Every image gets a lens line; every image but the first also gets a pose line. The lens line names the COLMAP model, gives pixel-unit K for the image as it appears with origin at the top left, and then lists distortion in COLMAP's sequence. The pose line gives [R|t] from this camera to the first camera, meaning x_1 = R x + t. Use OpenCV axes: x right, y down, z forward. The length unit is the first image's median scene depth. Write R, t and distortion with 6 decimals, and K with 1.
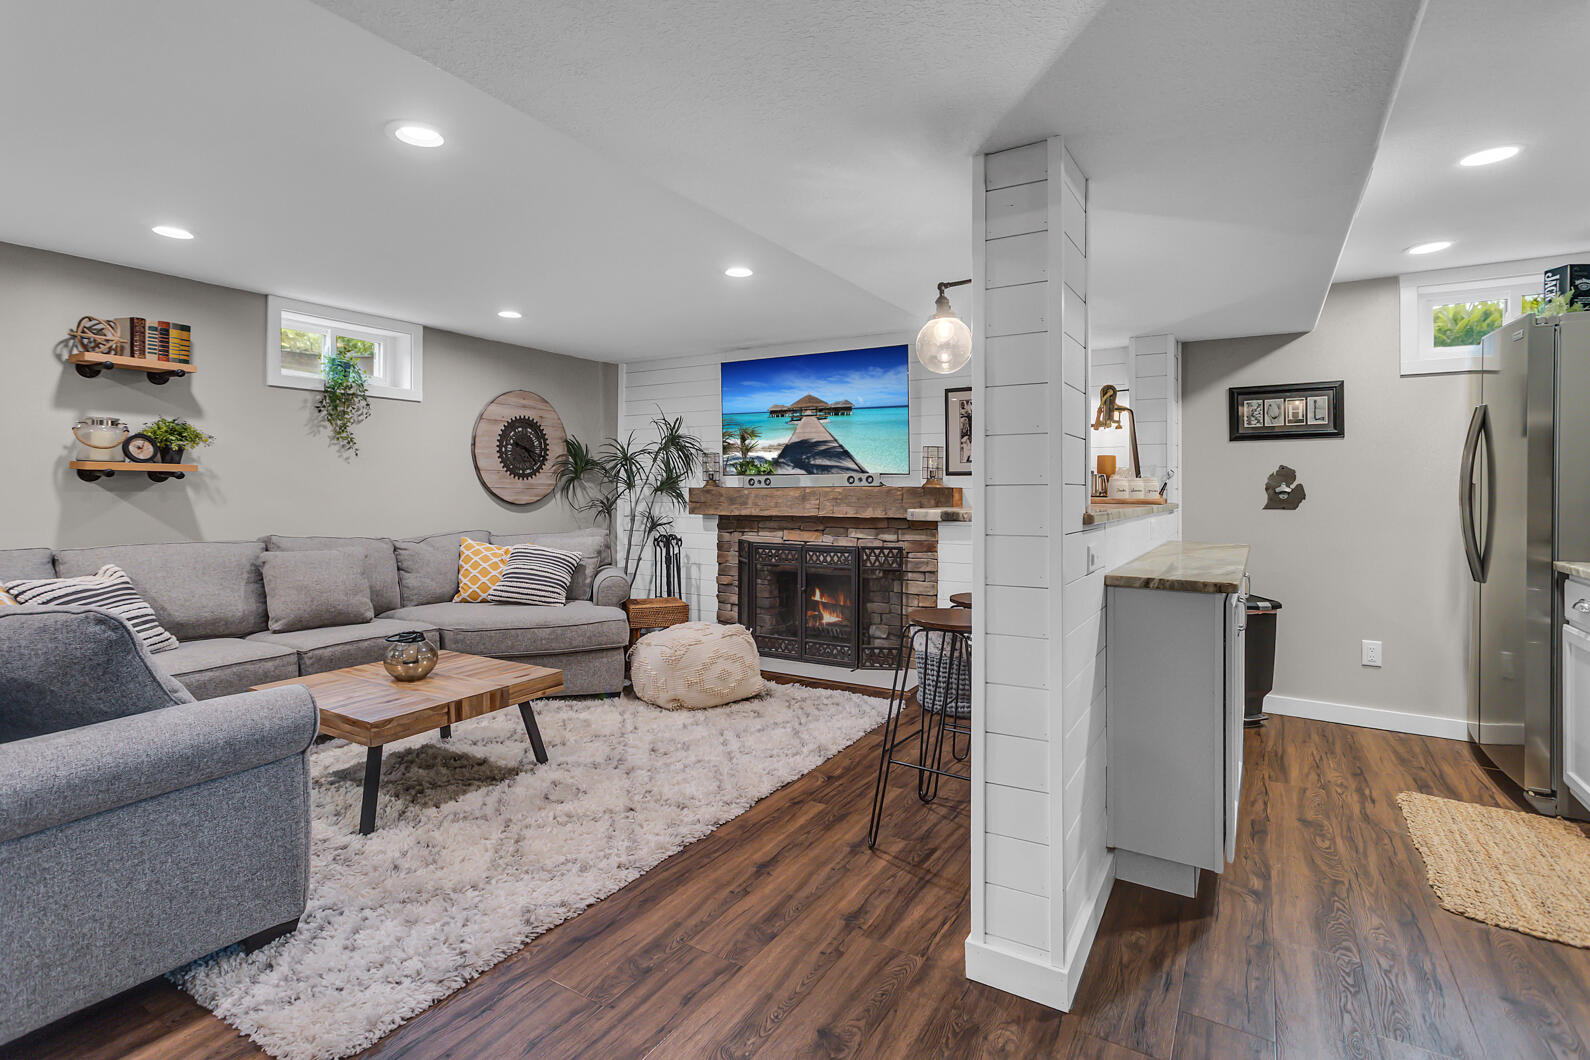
lens RADIAL K [[754.3, 0, 782.5], [0, 754.3, 487.1], [0, 0, 1]] dist [0.001425, 0.000301]
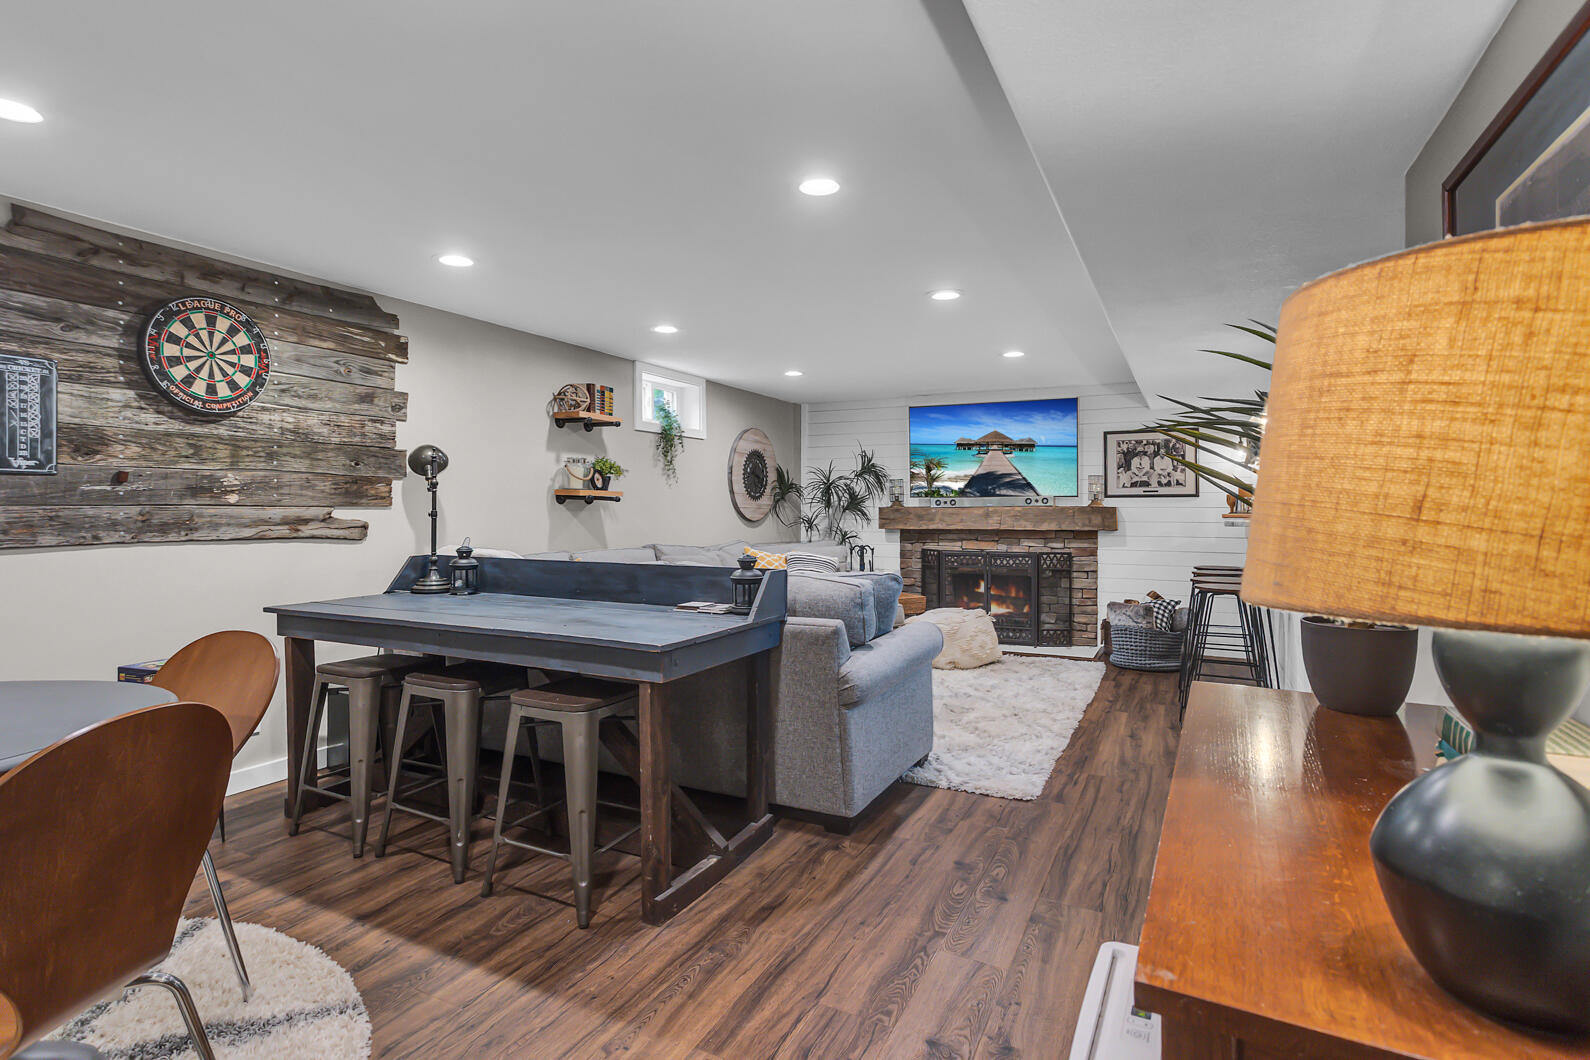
lens RADIAL K [[775.2, 0, 796.5], [0, 775.2, 507.1], [0, 0, 1]] dist [0.000062, 0.000207]
pose [[0.996850, -0.001594, 0.079293, -0.513085], [0.001418, 0.999996, 0.002278, -0.003258], [-0.079296, -0.002159, 0.996849, -0.366480]]
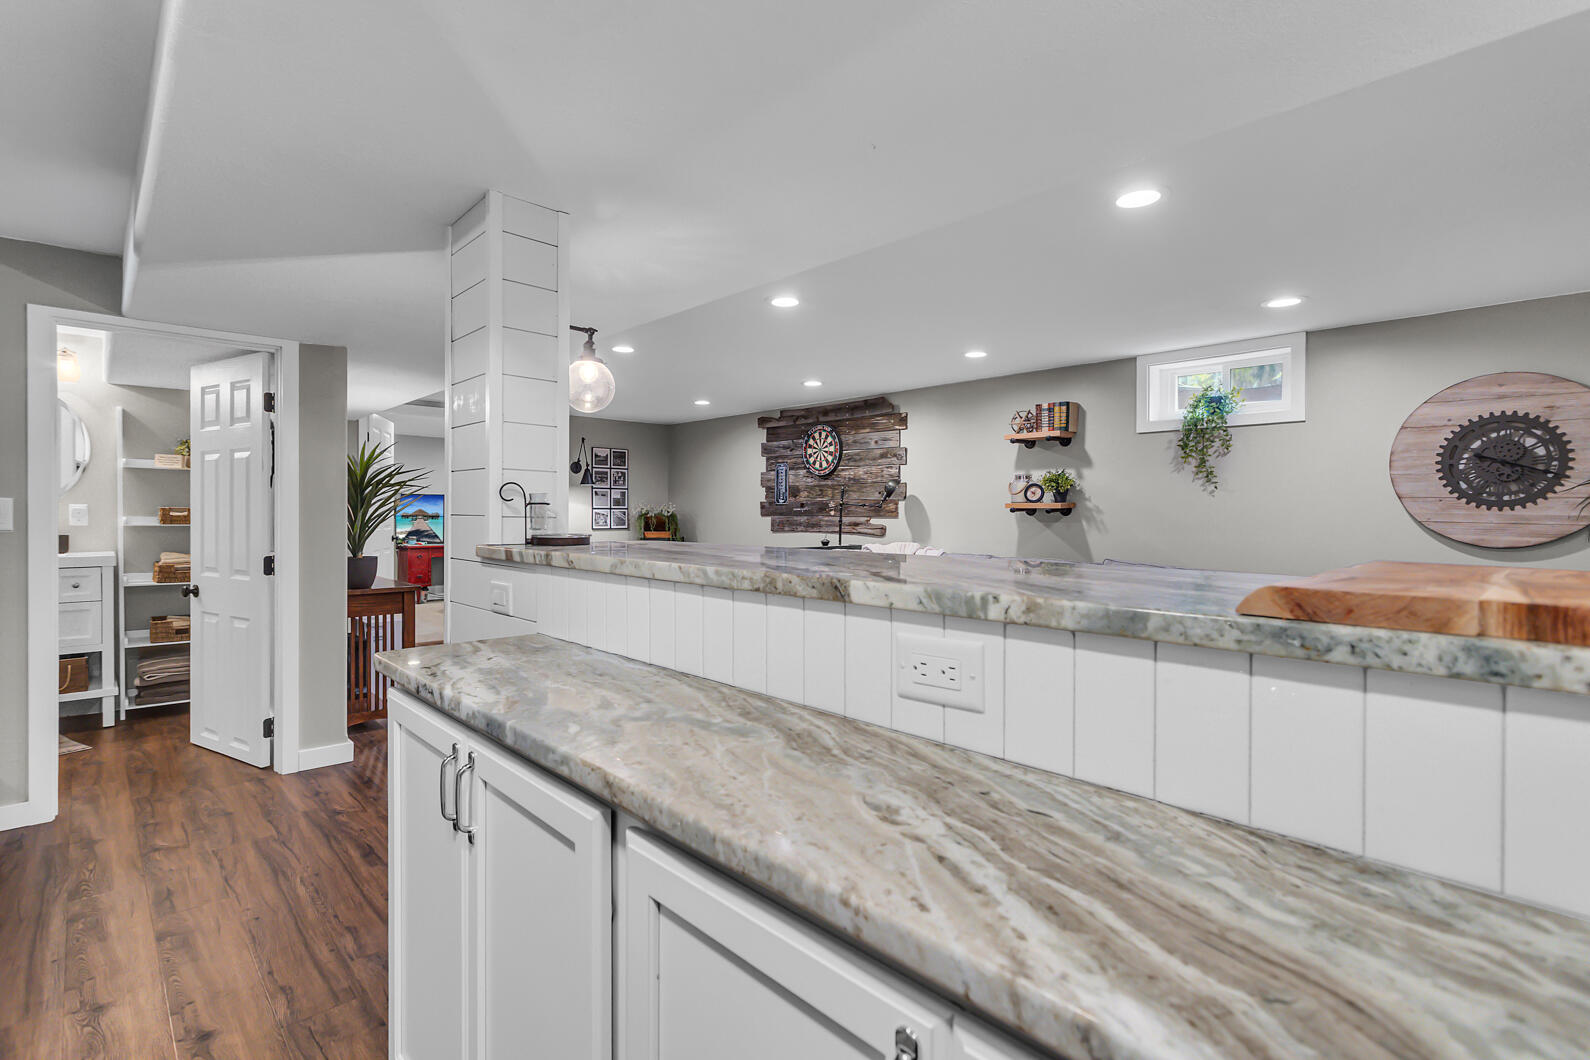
lens RADIAL K [[775.2, 0, 796.5], [0, 775.2, 507.1], [0, 0, 1]] dist [0.000062, 0.000207]
pose [[-0.261826, -0.006085, -0.965096, 0.617560], [0.001504, 0.999976, -0.006713, -0.012502], [0.965114, -0.003209, -0.261810, 0.804262]]
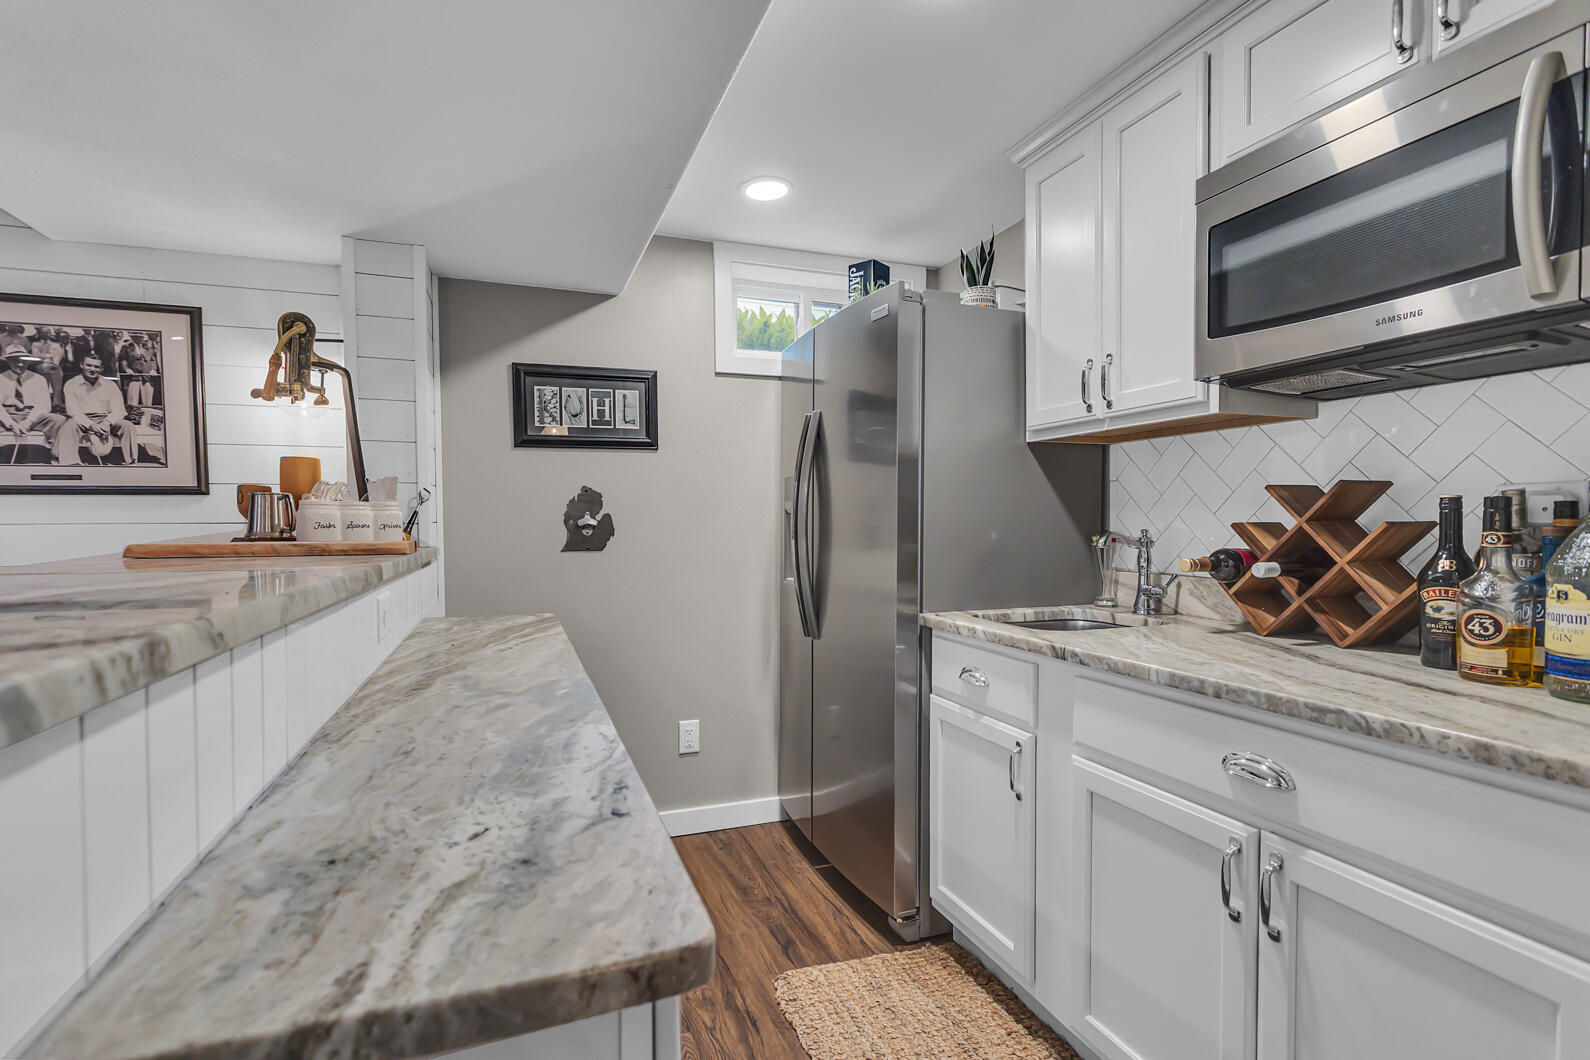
lens RADIAL K [[774.0, 0, 797.3], [0, 774.0, 535.4], [0, 0, 1]] dist [-0.000247, -0.000090]
pose [[0.603316, -0.021067, 0.797224, 0.208644], [0.005424, 0.999736, 0.022314, 0.000804], [-0.797484, -0.009138, 0.603271, 0.404406]]
